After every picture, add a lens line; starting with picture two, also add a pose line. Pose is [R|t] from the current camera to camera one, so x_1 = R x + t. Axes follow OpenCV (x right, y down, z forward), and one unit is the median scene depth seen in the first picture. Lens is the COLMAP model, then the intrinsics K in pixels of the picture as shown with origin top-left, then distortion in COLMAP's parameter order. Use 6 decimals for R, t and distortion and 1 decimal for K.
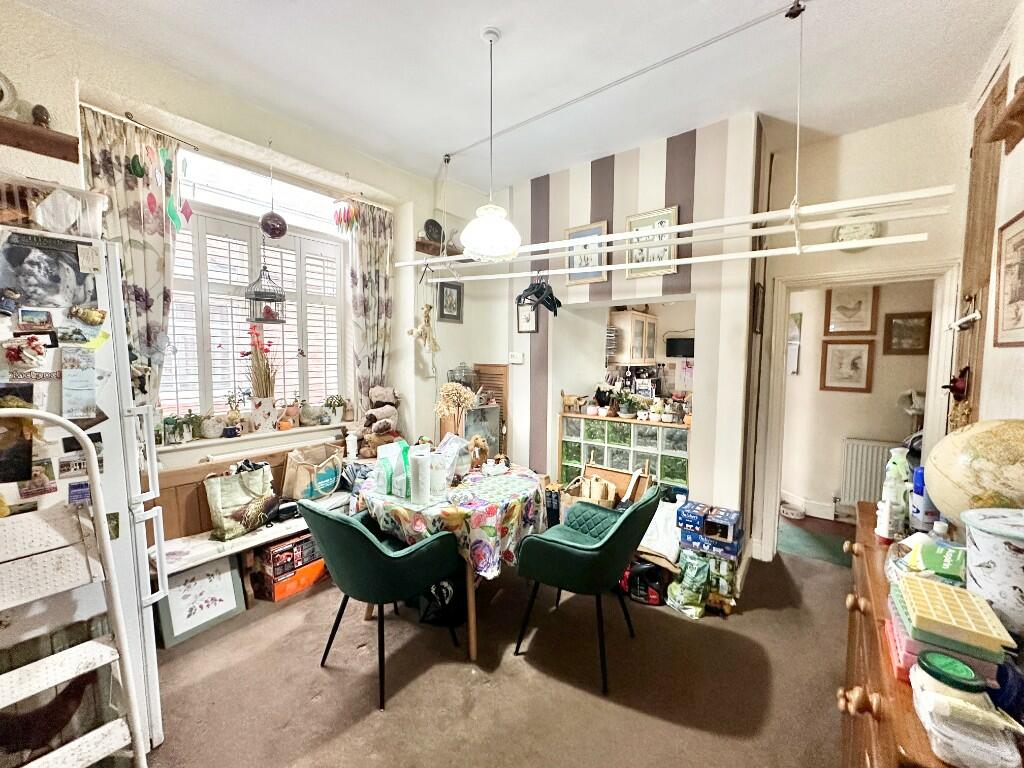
lens RADIAL K [[408.9, 0, 512.0], [0, 408.9, 387.7], [0, 0, 1]] dist [-0.000869, 0.000400]
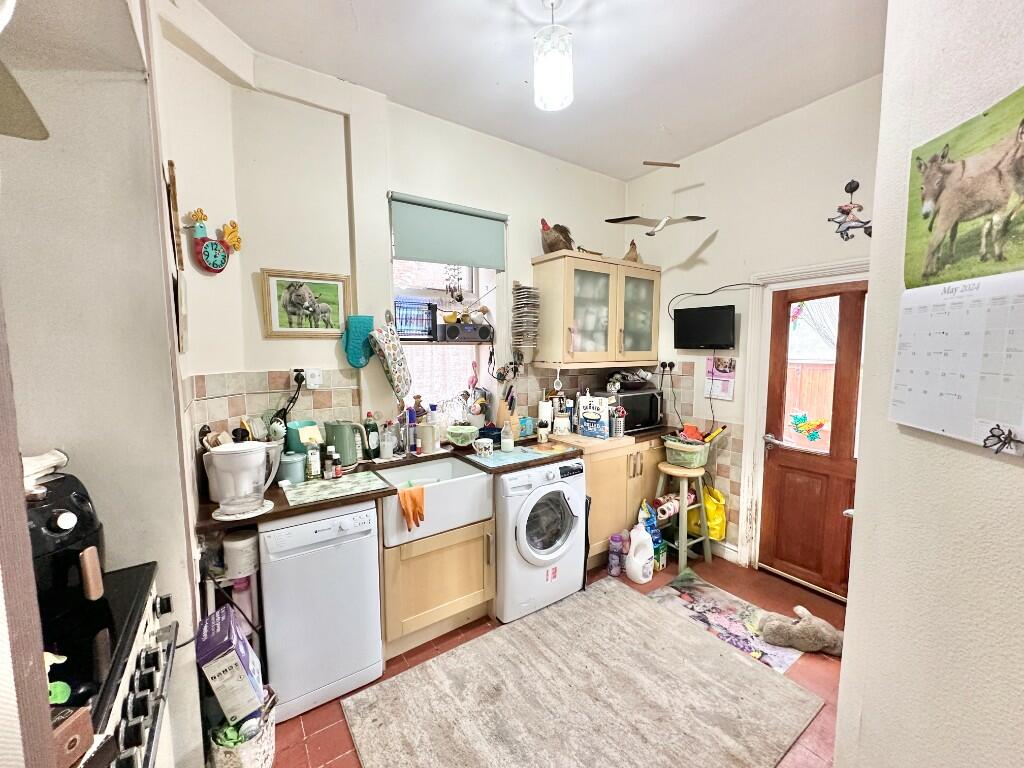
lens RADIAL K [[408.9, 0, 511.6], [0, 408.9, 382.0], [0, 0, 1]] dist [-0.000869, 0.000400]
pose [[0.953439, 0.032806, -0.299796, 0.340714], [-0.027442, 0.999379, 0.022085, -0.042139], [0.300335, -0.012830, 0.953748, 0.476168]]
